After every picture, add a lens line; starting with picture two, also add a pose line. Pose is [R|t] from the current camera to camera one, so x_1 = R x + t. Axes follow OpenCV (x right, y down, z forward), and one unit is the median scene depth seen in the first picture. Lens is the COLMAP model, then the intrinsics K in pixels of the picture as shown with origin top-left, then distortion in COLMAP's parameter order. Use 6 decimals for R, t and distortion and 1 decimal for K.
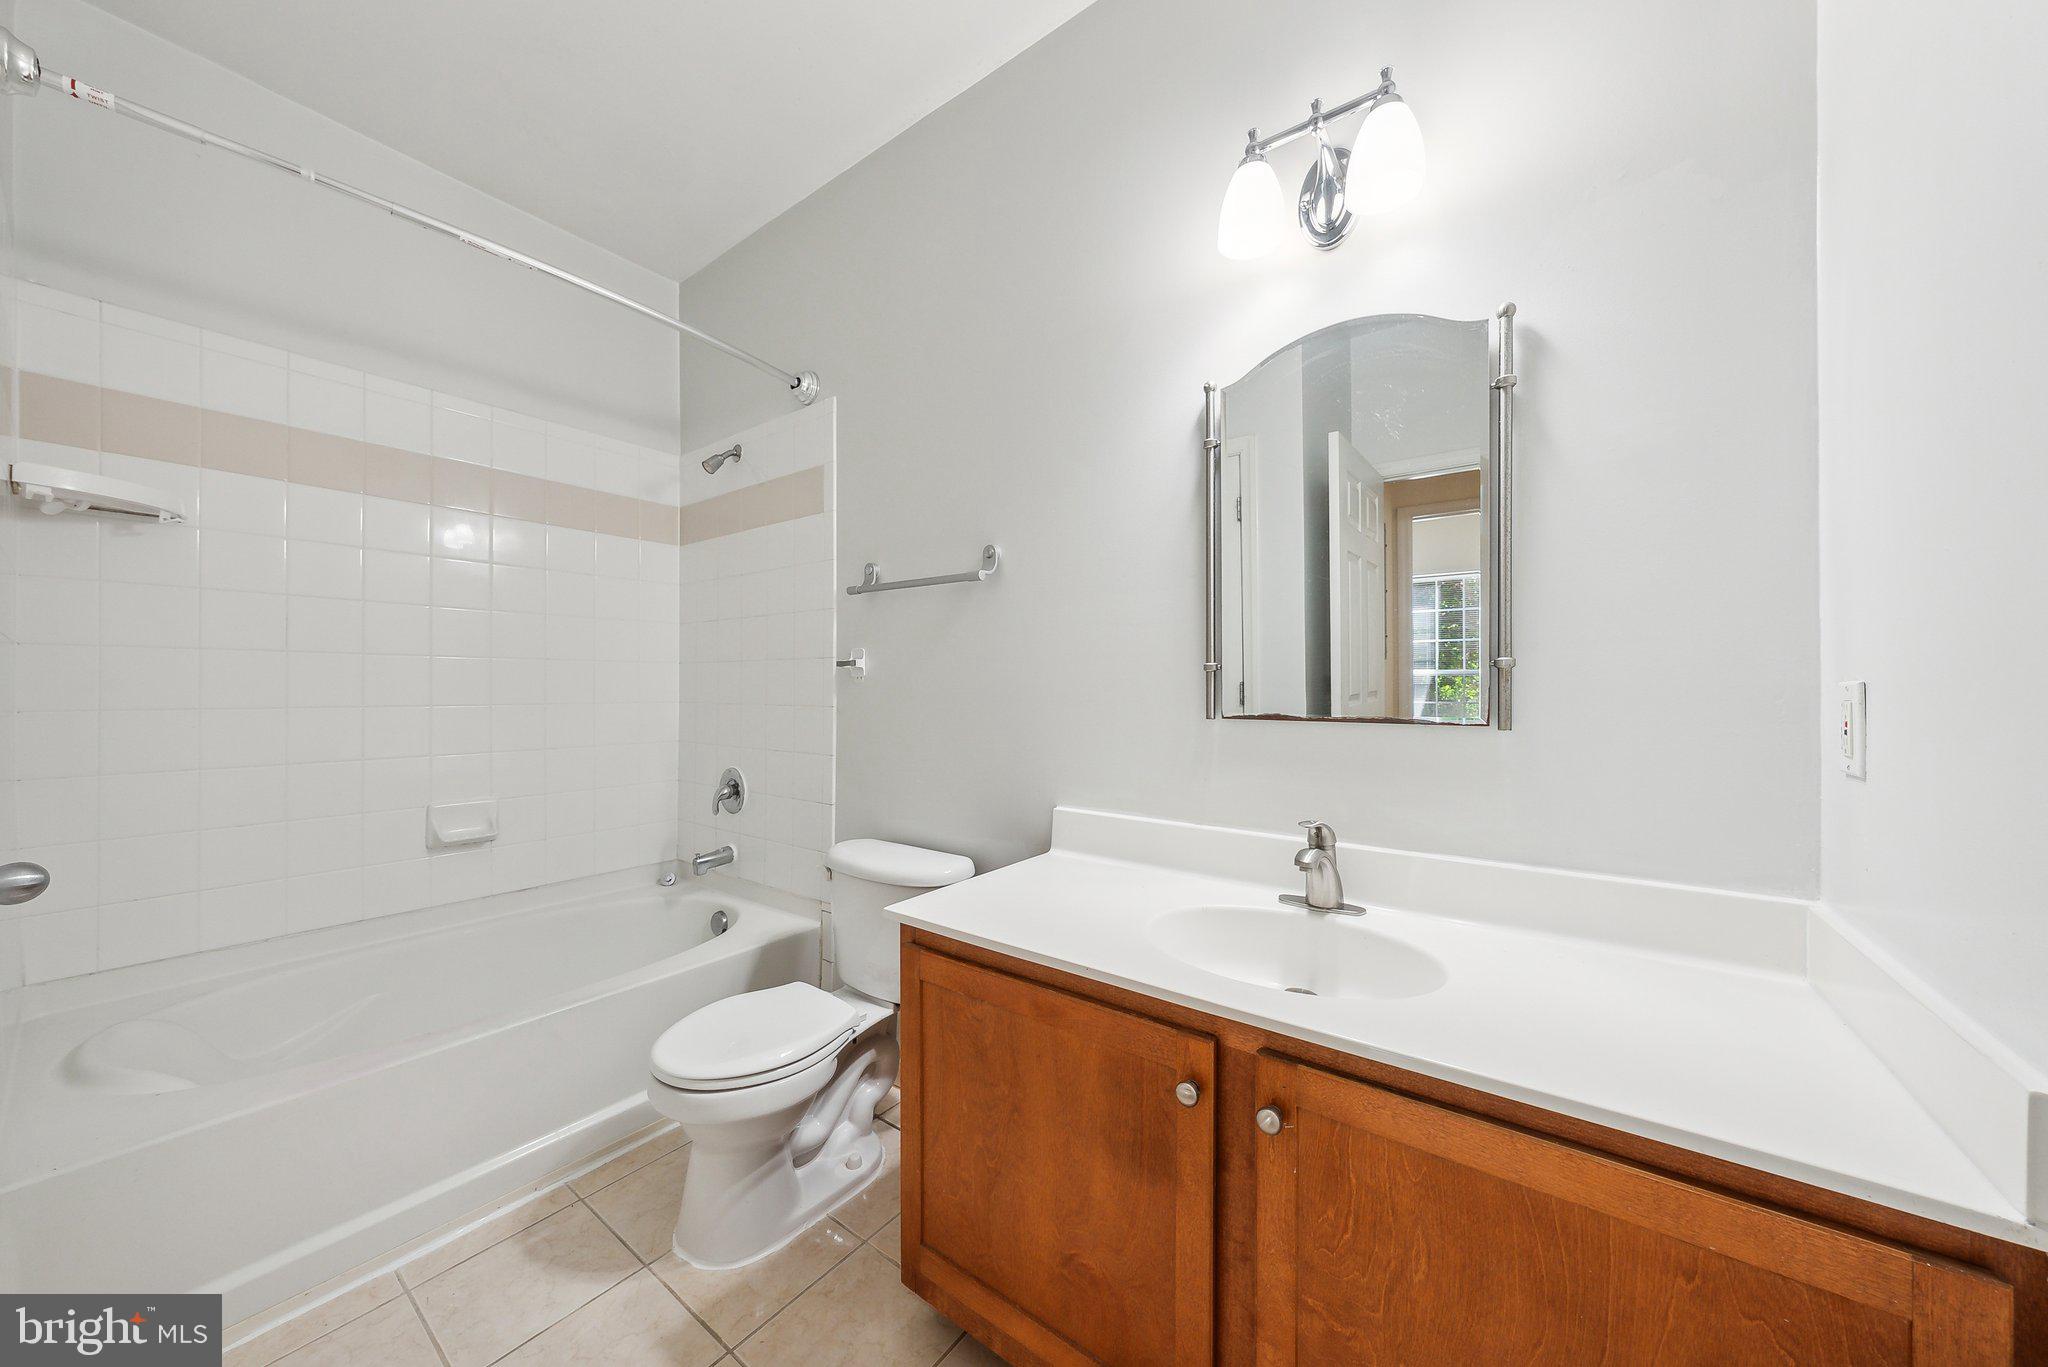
lens RADIAL K [[701.1, 0, 1021.1], [0, 701.1, 695.3], [0, 0, 1]] dist [-0.001715, -0.000230]
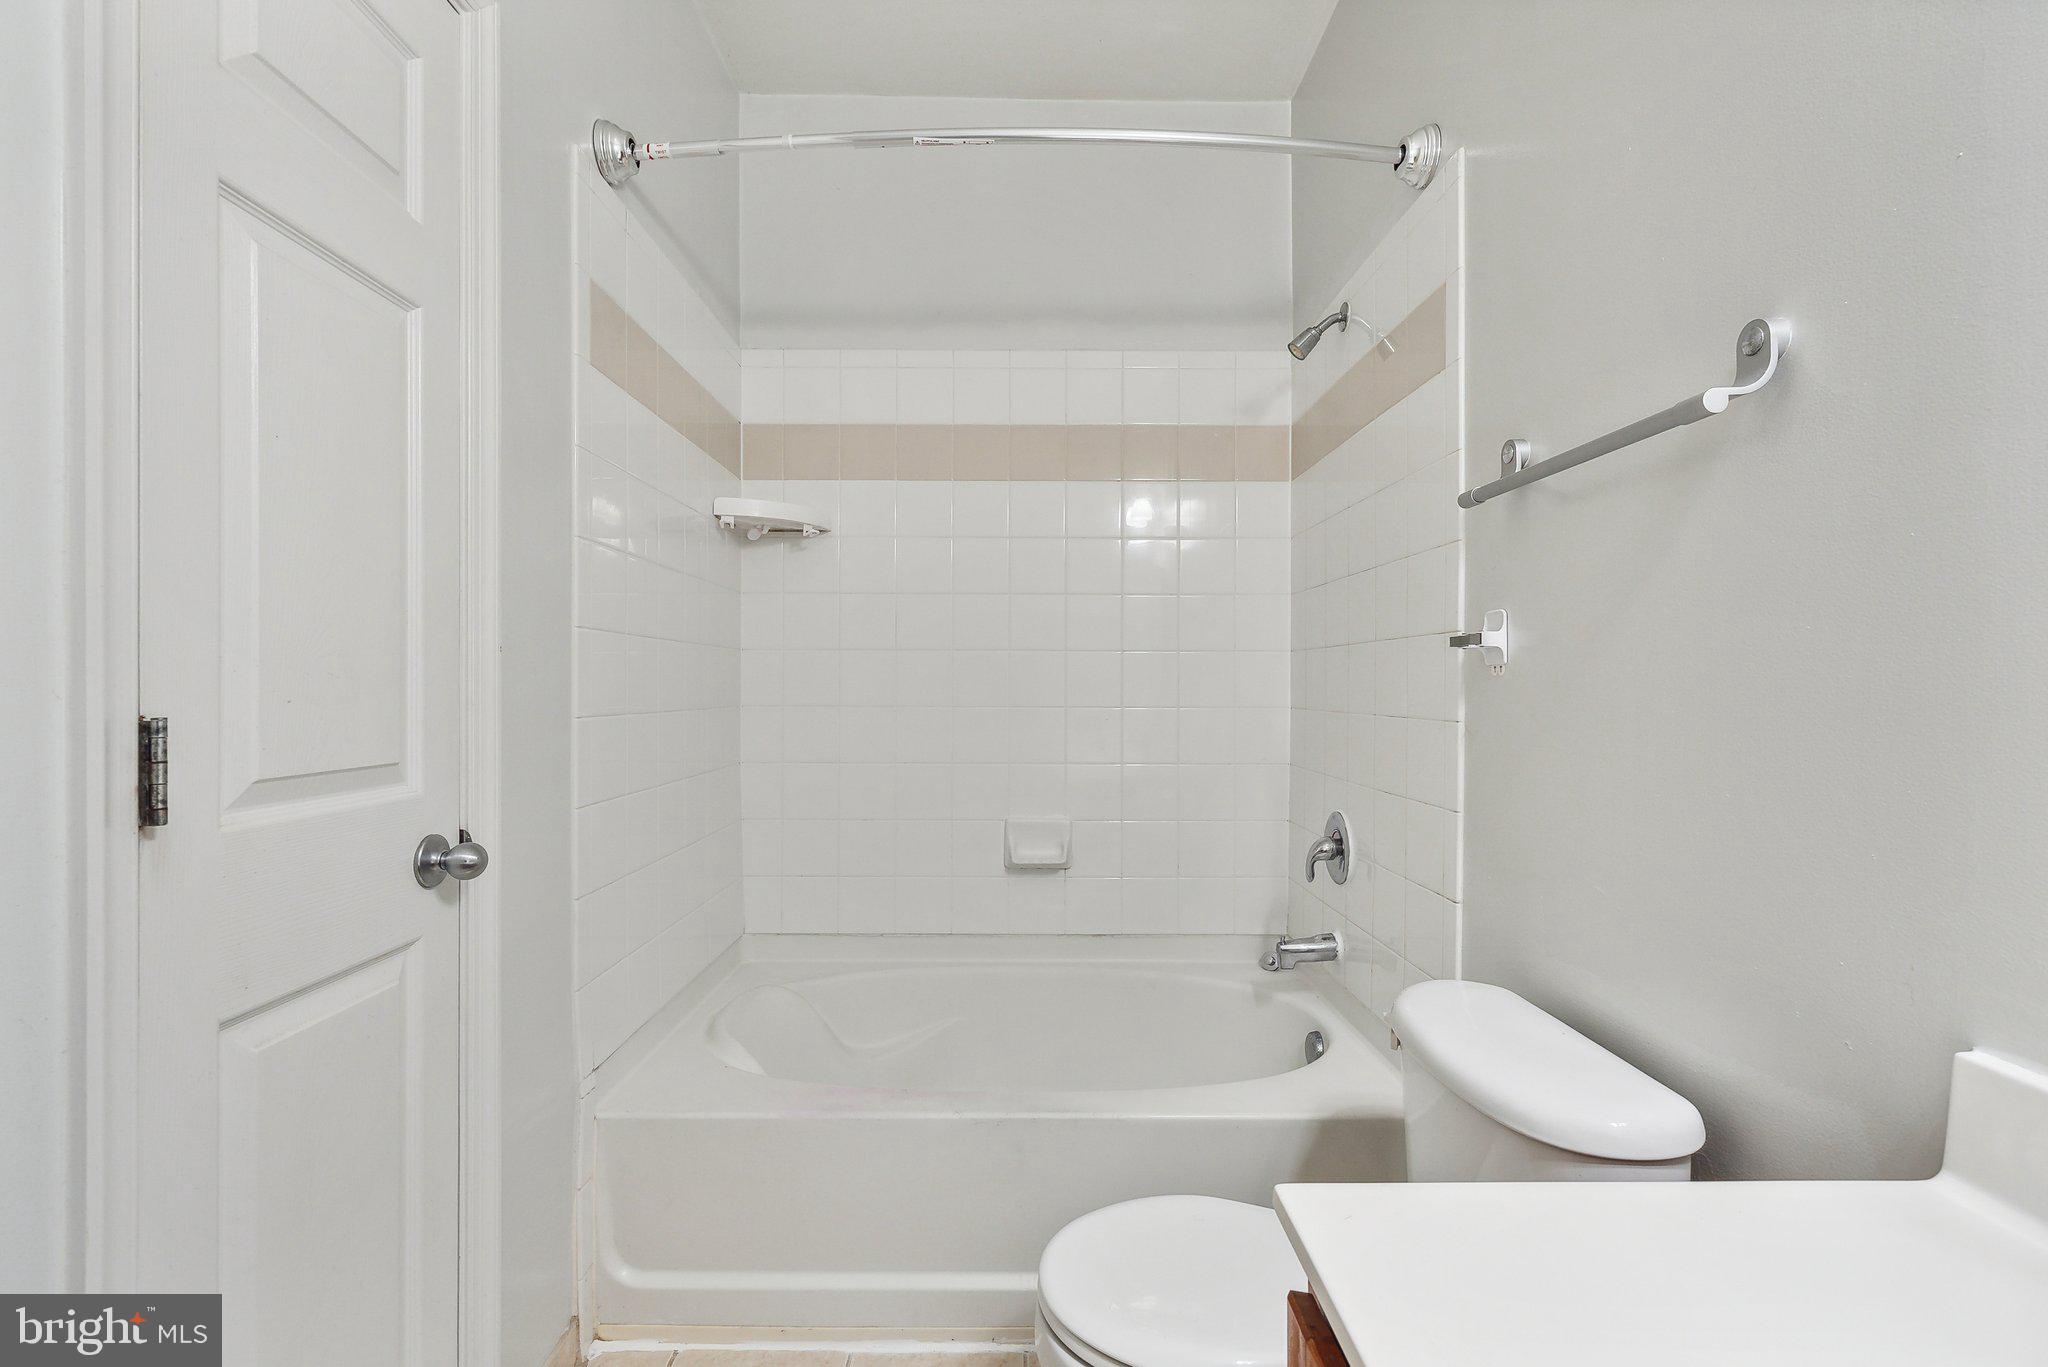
lens RADIAL K [[926.1, 0, 1023.0], [0, 926.1, 689.9], [0, 0, 1]] dist [0.002816, 0.000165]
pose [[0.603424, 0.002130, -0.797418, 0.099331], [-0.008760, 0.999954, -0.003959, -0.002152], [0.797373, 0.009374, 0.603414, 0.296945]]
